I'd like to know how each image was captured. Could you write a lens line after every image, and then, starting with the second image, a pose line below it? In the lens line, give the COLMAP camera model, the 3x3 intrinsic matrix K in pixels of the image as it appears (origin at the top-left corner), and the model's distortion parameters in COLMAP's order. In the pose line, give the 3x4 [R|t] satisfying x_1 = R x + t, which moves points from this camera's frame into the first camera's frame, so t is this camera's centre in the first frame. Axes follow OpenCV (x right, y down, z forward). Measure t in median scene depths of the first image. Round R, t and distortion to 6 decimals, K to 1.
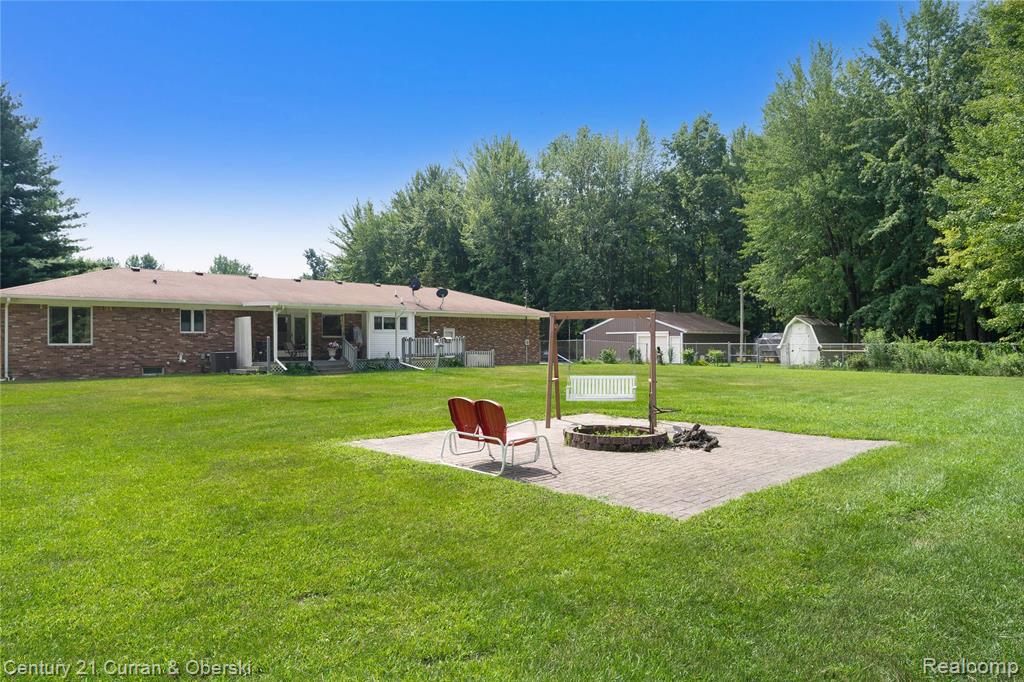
lens RADIAL K [[676.7, 0, 517.0], [0, 676.7, 343.7], [0, 0, 1]] dist [0.011030, 0.004746]
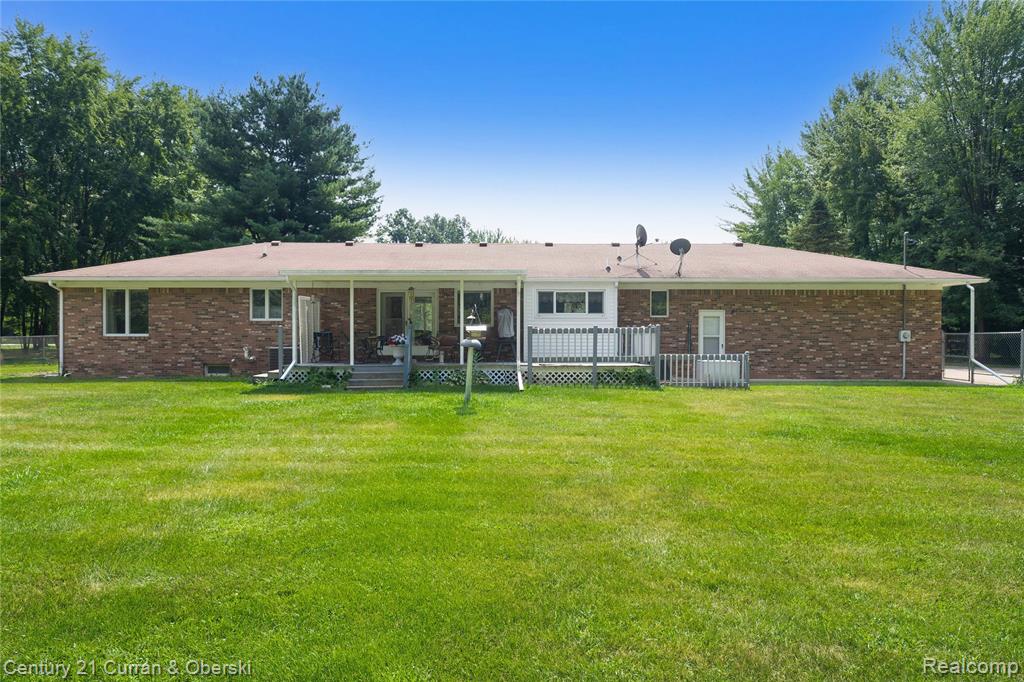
lens RADIAL K [[676.7, 0, 508.2], [0, 676.7, 336.1], [0, 0, 1]] dist [0.011030, 0.004746]
pose [[0.729476, 0.009144, -0.683945, 0.183050], [-0.006282, 0.999958, 0.006670, -0.004485], [0.683978, -0.000569, 0.729503, 0.539096]]
